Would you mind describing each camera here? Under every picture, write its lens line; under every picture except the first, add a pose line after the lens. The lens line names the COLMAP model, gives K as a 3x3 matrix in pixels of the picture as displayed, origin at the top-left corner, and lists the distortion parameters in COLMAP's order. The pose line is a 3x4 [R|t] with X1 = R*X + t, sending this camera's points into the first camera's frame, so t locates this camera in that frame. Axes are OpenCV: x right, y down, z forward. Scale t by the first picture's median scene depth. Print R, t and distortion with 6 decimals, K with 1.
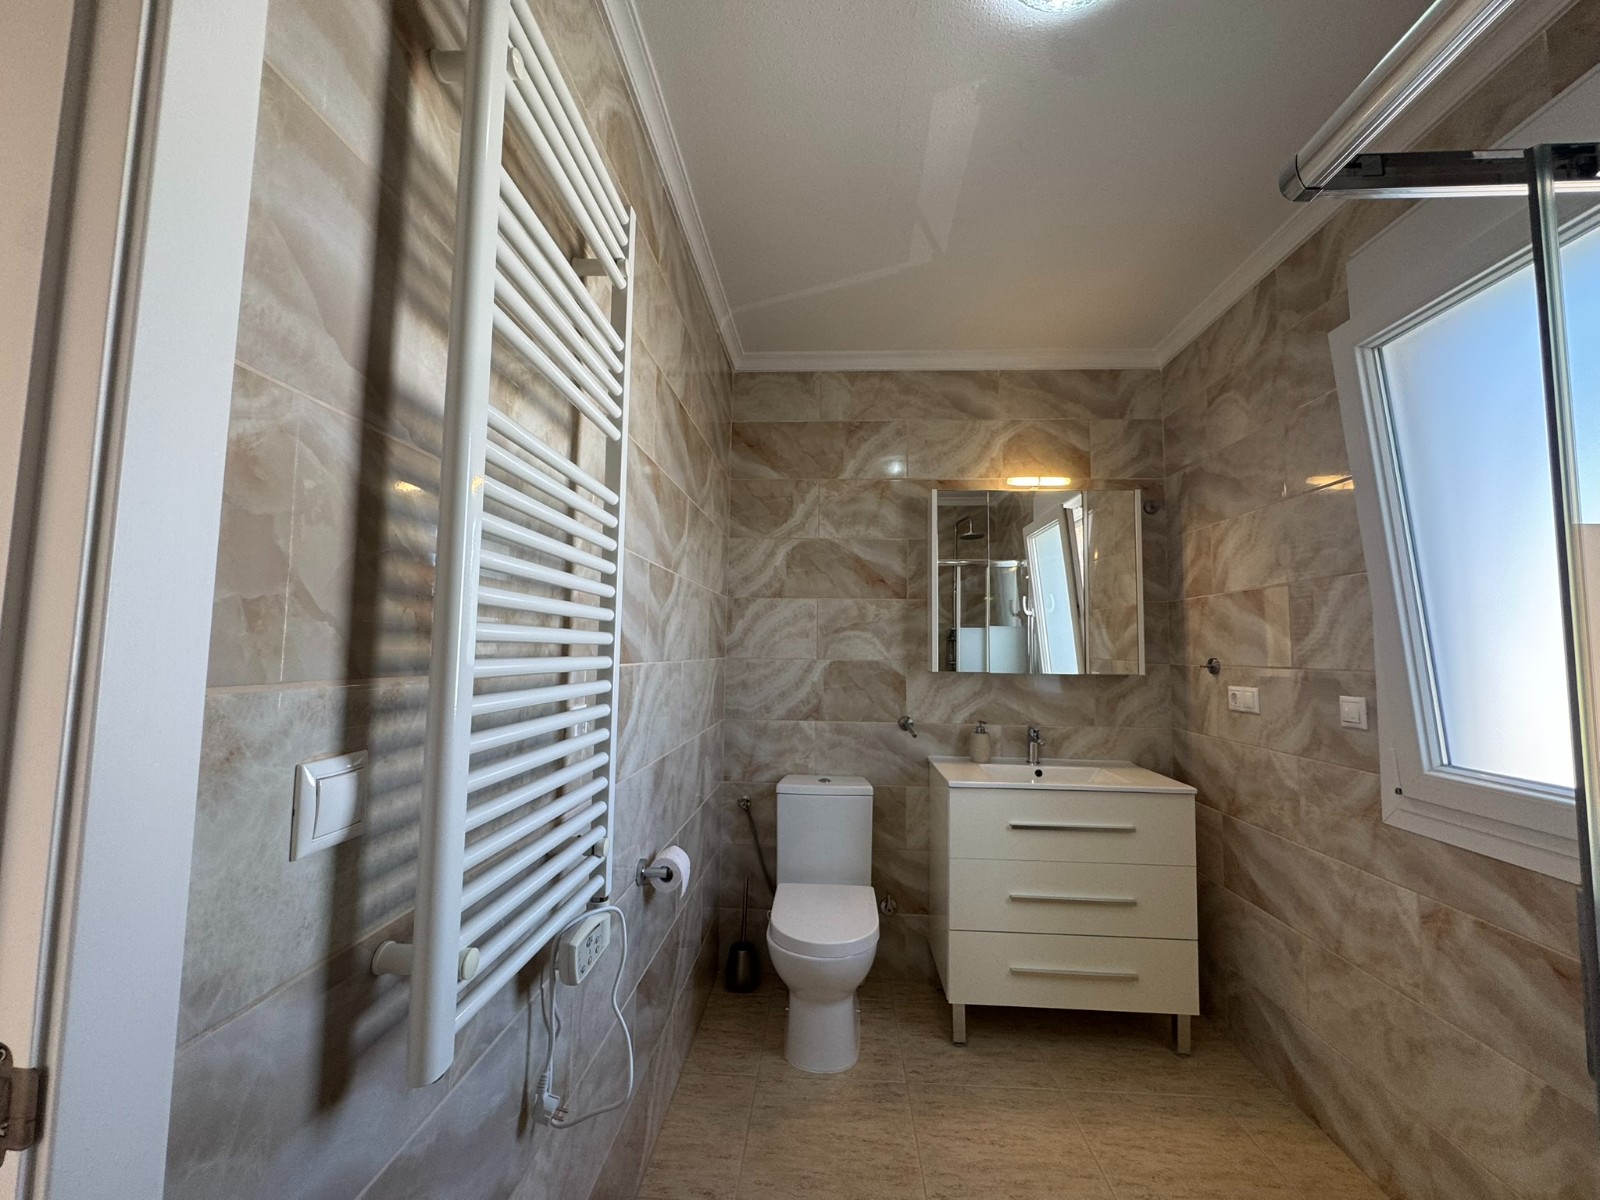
lens RADIAL K [[638.9, 0, 798.6], [0, 638.9, 600.7], [0, 0, 1]] dist [-0.003022, 0.000265]
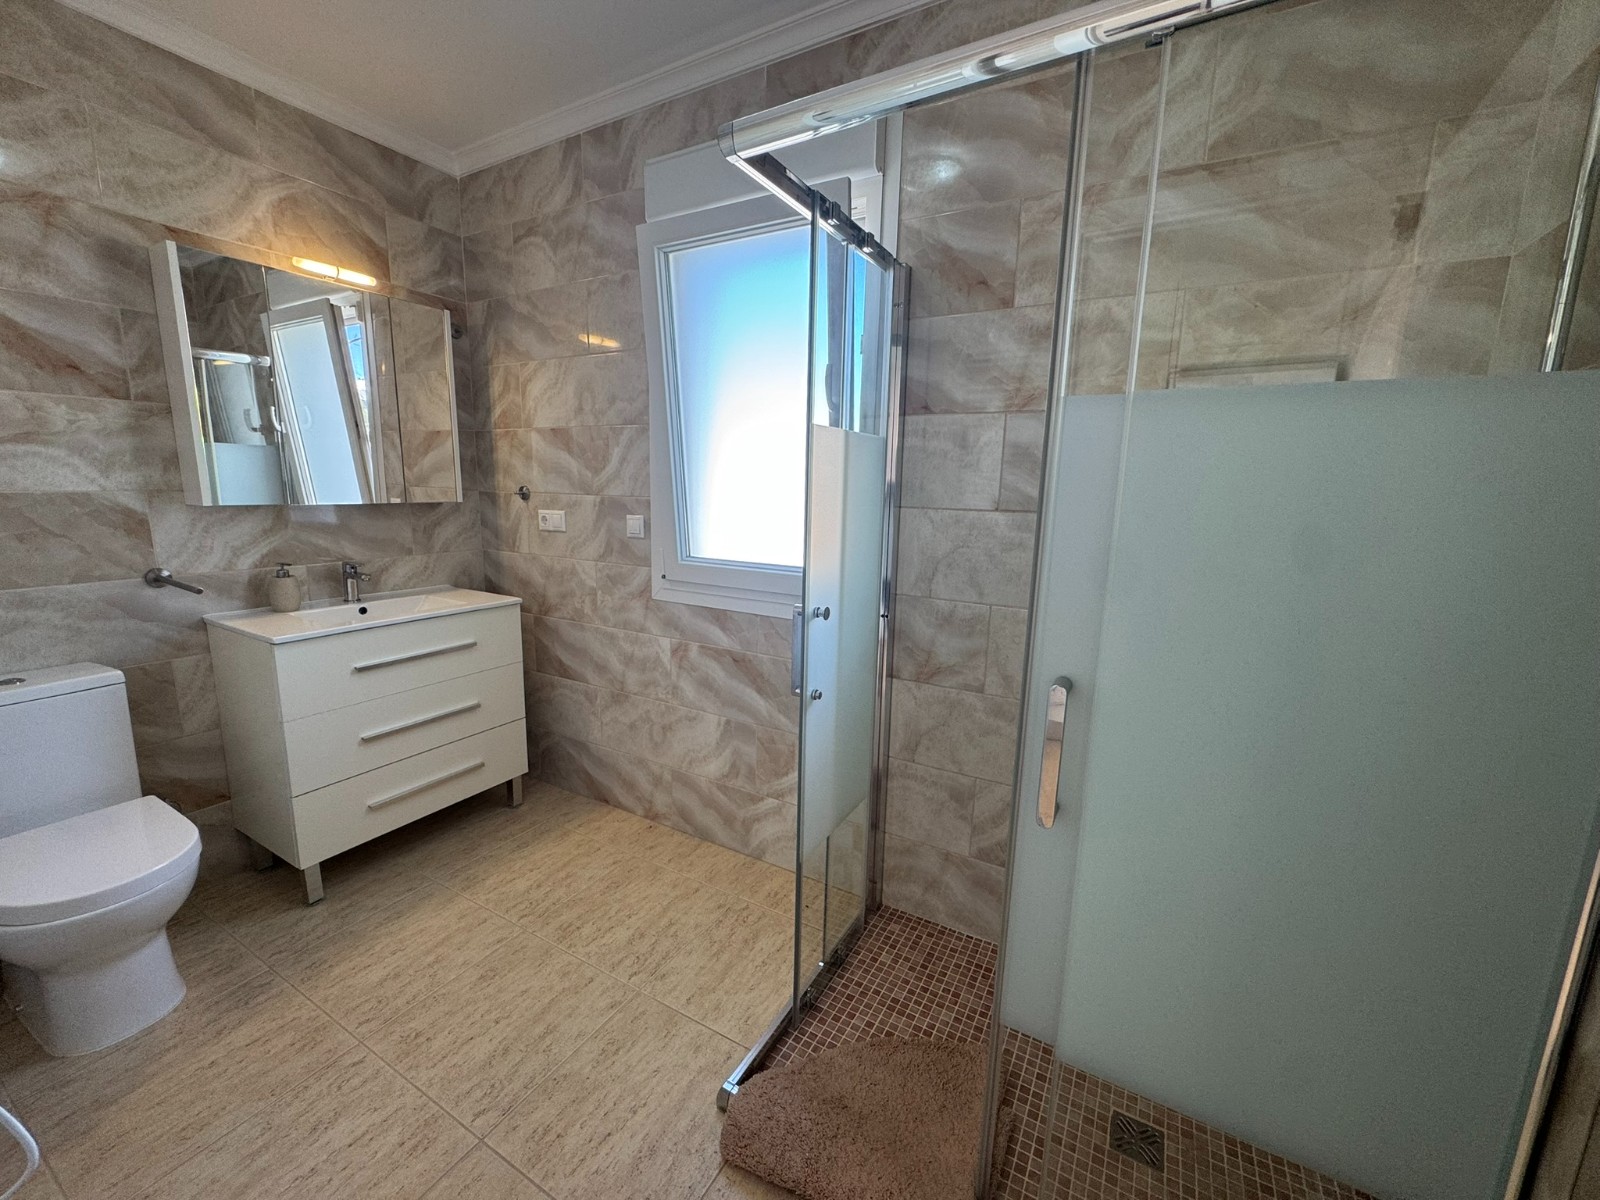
lens RADIAL K [[638.9, 0, 798.6], [0, 638.9, 600.1], [0, 0, 1]] dist [-0.003022, 0.000265]
pose [[0.447470, -0.165596, 0.878834, -0.179801], [-0.083484, 0.970681, 0.225410, -0.010957], [-0.890394, -0.174233, 0.420526, 0.045153]]
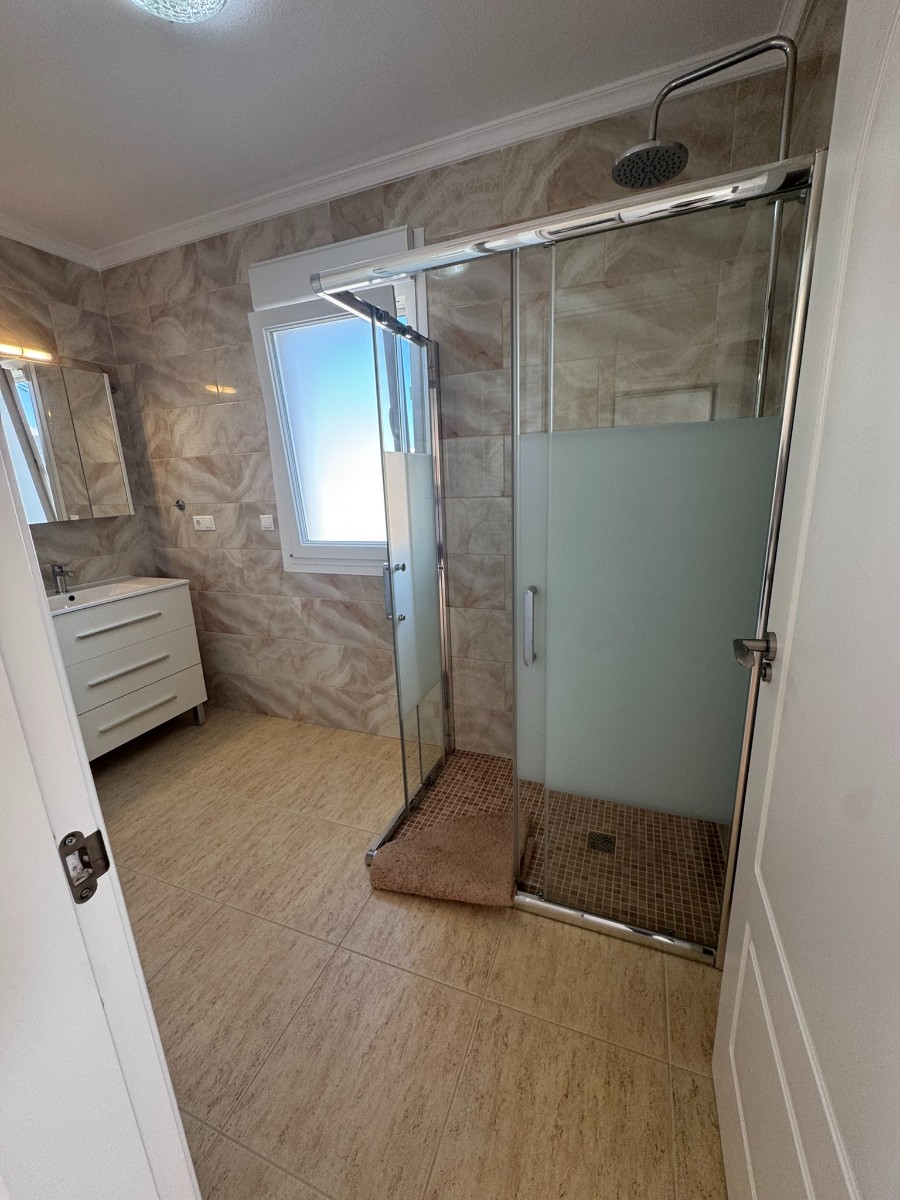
lens RADIAL K [[479.2, 0, 448.5], [0, 479.2, 598.7], [0, 0, 1]] dist [-0.003022, 0.000265]
pose [[0.309409, -0.257949, 0.915275, -0.319464], [-0.029788, 0.959405, 0.280456, -0.029988], [-0.950463, -0.114040, 0.289164, -0.017265]]
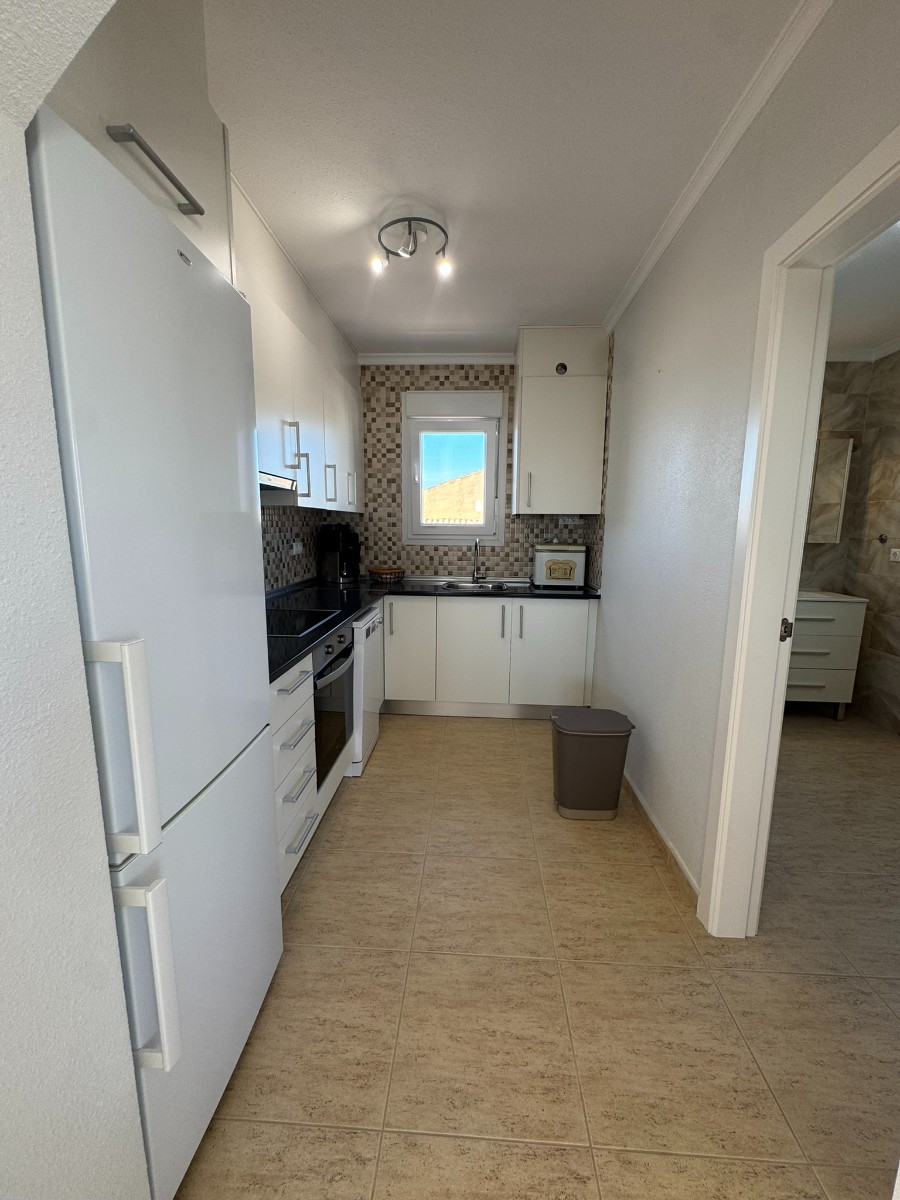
lens RADIAL K [[479.2, 0, 452.5], [0, 479.2, 597.7], [0, 0, 1]] dist [-0.003022, 0.000265]
pose [[0.999994, -0.002809, -0.001823, -0.668100], [0.003150, 0.973688, 0.227864, -0.058433], [0.001135, -0.227869, 0.973691, -0.457738]]
